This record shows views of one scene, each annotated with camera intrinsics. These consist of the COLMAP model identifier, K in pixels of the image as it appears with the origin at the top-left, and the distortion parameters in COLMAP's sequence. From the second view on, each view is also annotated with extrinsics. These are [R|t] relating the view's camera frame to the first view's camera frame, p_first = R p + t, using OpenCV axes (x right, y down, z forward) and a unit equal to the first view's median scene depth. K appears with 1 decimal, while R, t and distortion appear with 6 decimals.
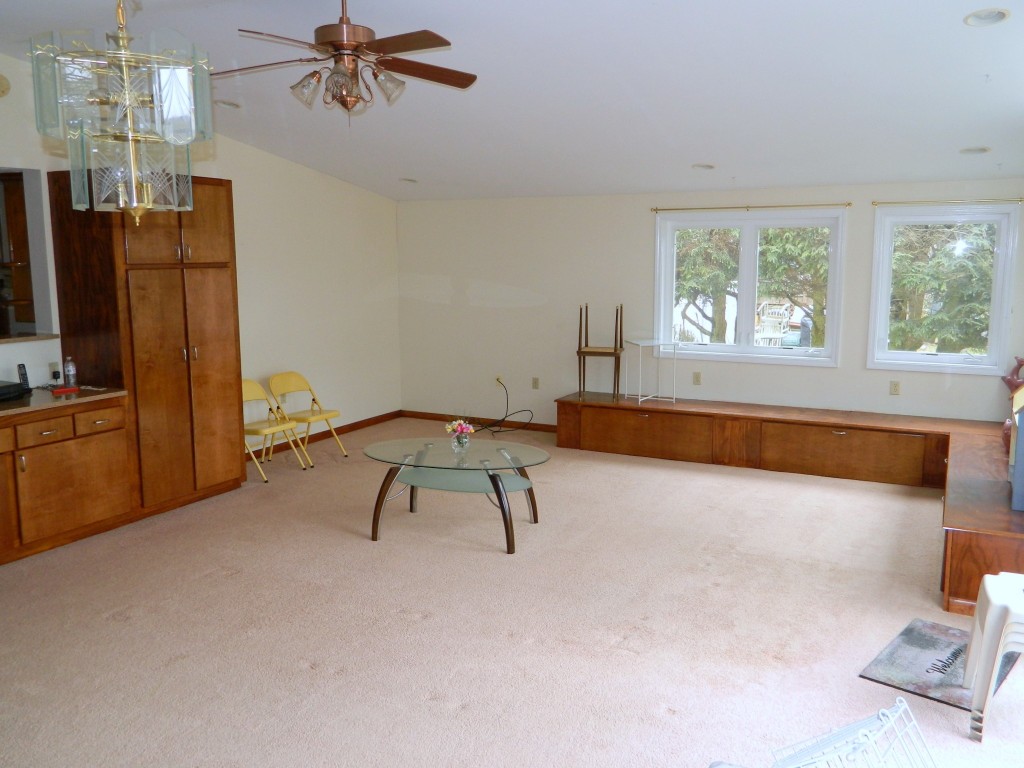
lens RADIAL K [[856.6, 0, 512.0], [0, 856.6, 384.0], [0, 0, 1]] dist [-0.001351, 0.005259]
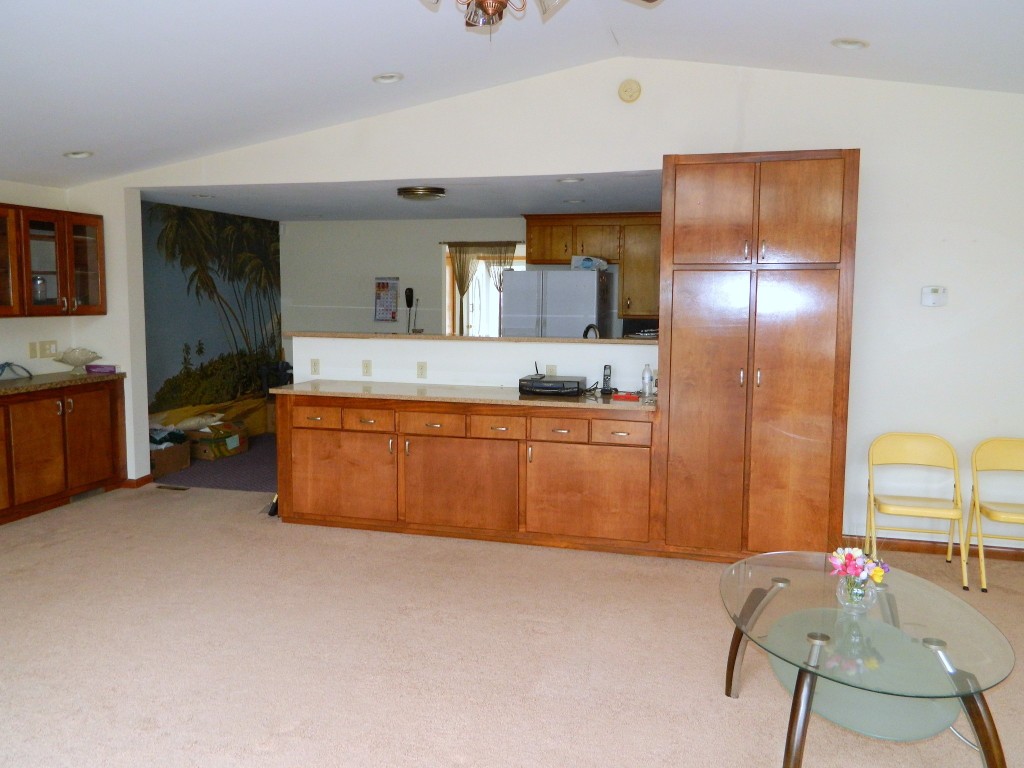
lens RADIAL K [[856.6, 0, 512.0], [0, 856.6, 384.0], [0, 0, 1]] dist [-0.001351, 0.005259]
pose [[0.186136, 0.109631, -0.976389, 0.392049], [-0.154079, 0.984717, 0.081192, -0.065504], [0.970367, 0.135328, 0.200183, 0.689636]]
